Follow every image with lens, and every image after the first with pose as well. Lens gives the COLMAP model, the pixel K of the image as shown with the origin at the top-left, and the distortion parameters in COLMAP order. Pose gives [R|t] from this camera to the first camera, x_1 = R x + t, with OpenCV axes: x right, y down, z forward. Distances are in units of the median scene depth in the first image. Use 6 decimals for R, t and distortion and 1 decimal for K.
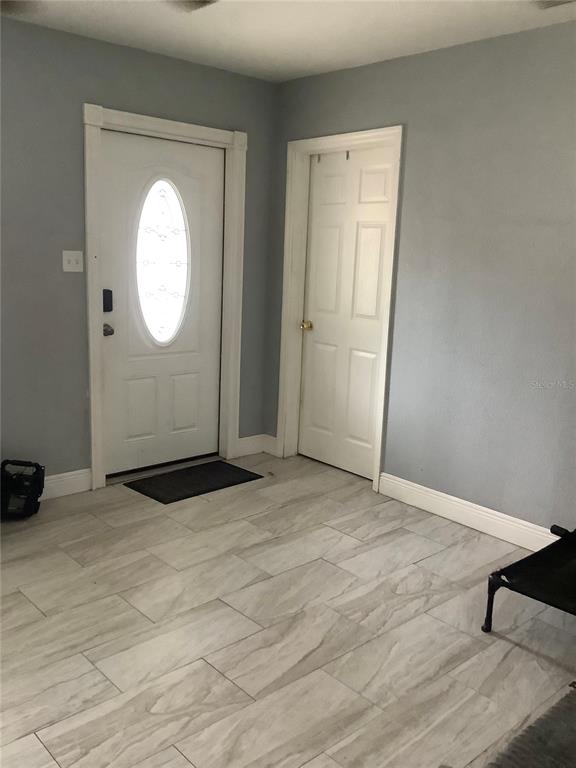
lens RADIAL K [[695.6, 0, 288.0], [0, 695.6, 384.0], [0, 0, 1]] dist [0.141648, -0.306999]
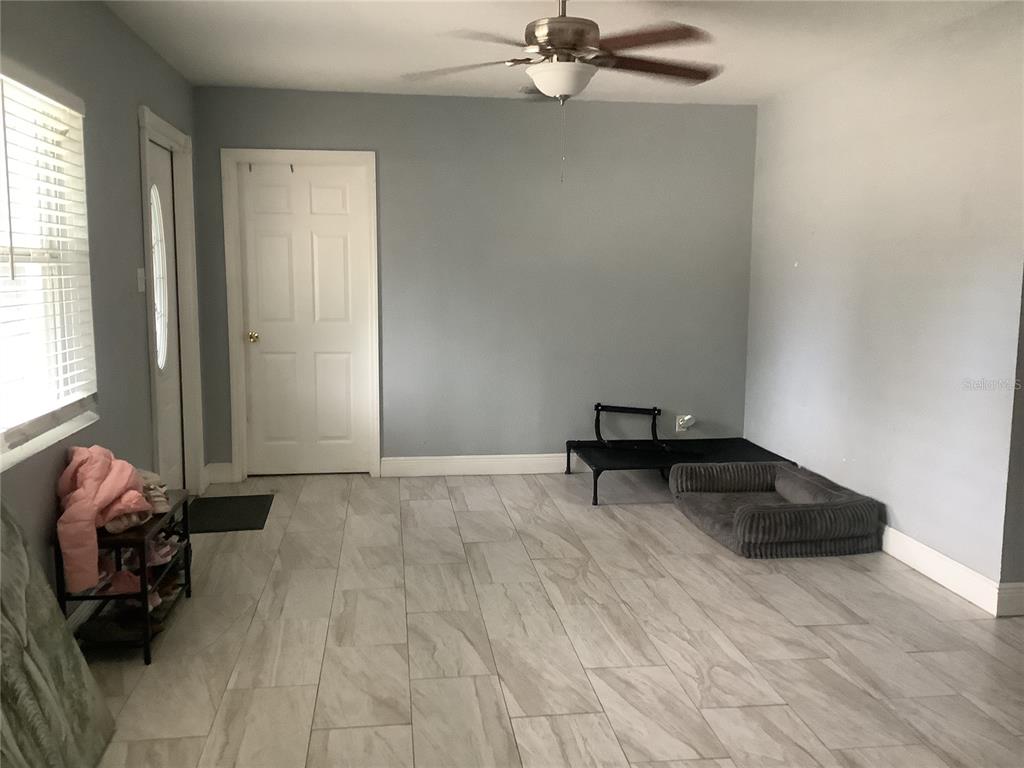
lens RADIAL K [[927.5, 0, 525.7], [0, 927.5, 381.7], [0, 0, 1]] dist [0.141648, -0.306999]
pose [[0.557623, -0.135343, 0.818987, -1.164559], [0.175597, 0.983524, 0.042975, -0.018833], [-0.811309, 0.119847, 0.572201, -0.042154]]
